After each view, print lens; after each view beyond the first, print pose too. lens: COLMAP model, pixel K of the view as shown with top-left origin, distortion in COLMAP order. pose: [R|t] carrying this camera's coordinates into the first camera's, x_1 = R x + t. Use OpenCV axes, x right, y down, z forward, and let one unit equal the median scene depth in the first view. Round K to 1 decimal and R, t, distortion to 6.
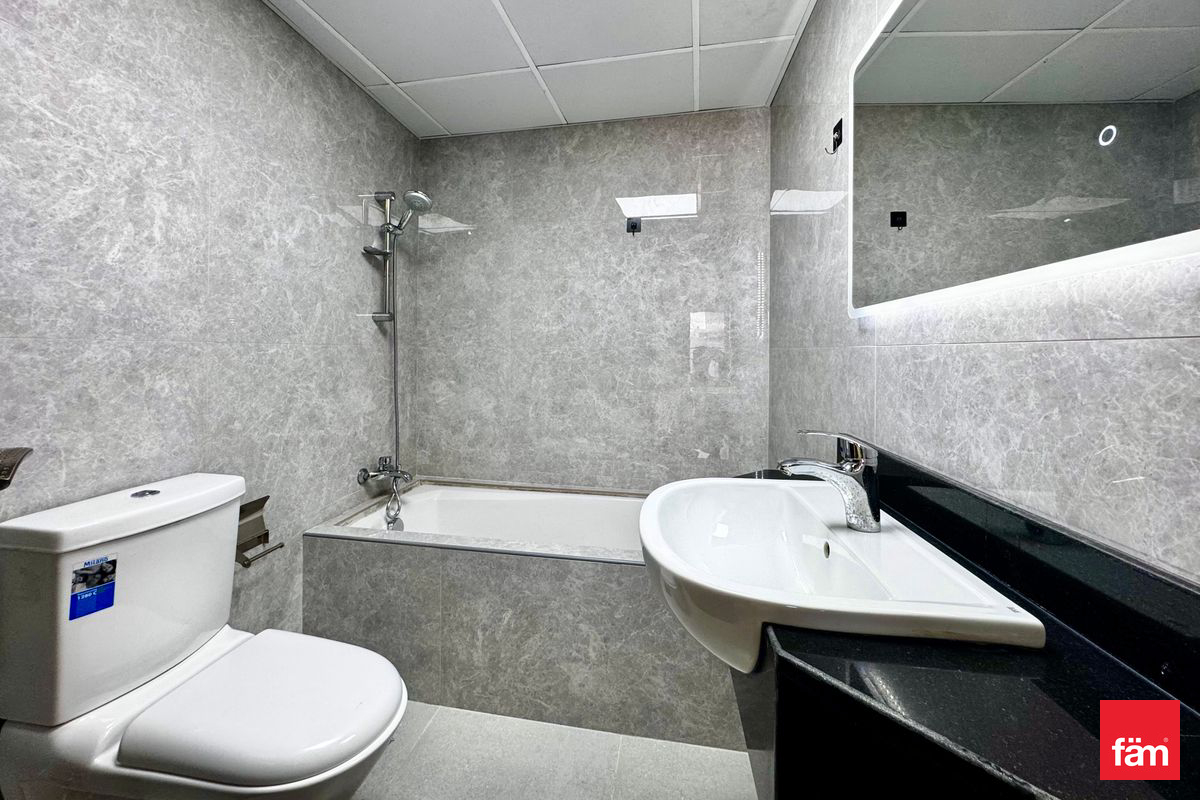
lens RADIAL K [[478.1, 0, 593.0], [0, 478.1, 348.6], [0, 0, 1]] dist [-0.002894, 0.000072]
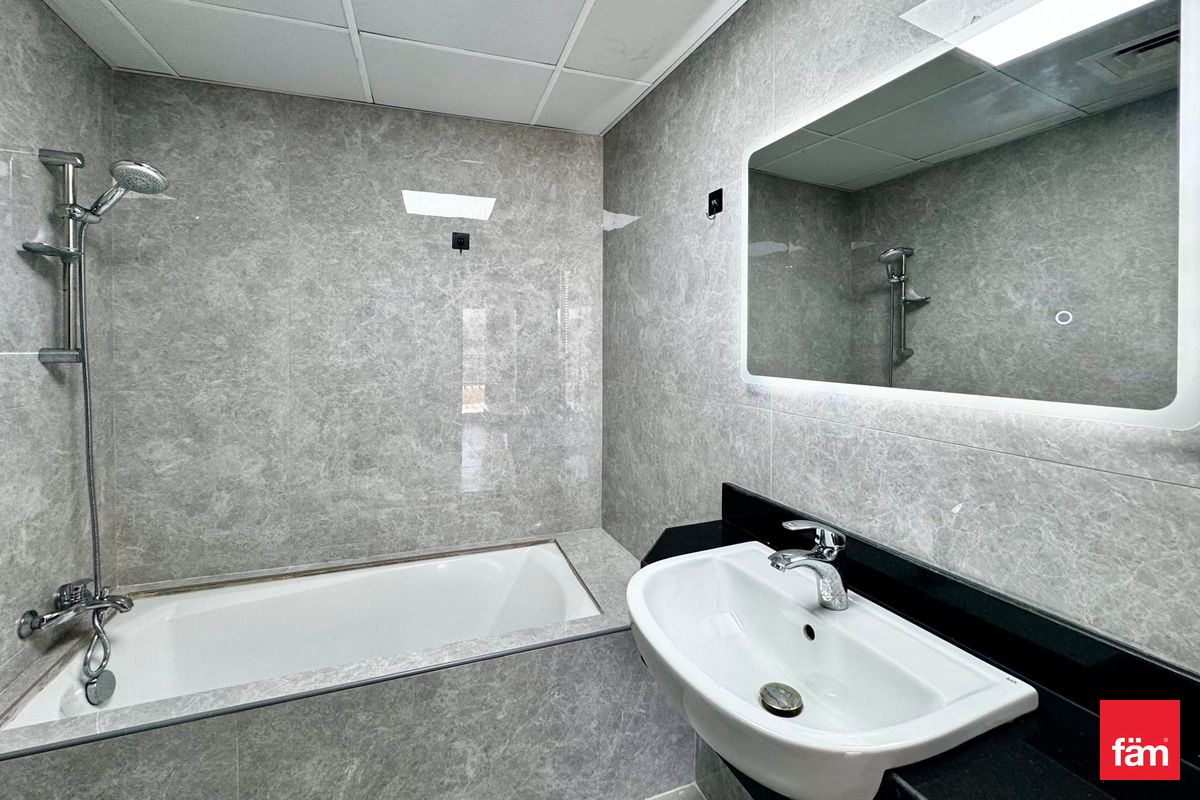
lens RADIAL K [[500.4, 0, 591.2], [0, 500.4, 345.9], [0, 0, 1]] dist [-0.003497, 0.000247]
pose [[0.861618, -0.013531, 0.507377, -0.204997], [0.003502, 0.999779, 0.020716, -0.103371], [-0.507545, -0.016072, 0.861475, 0.118355]]
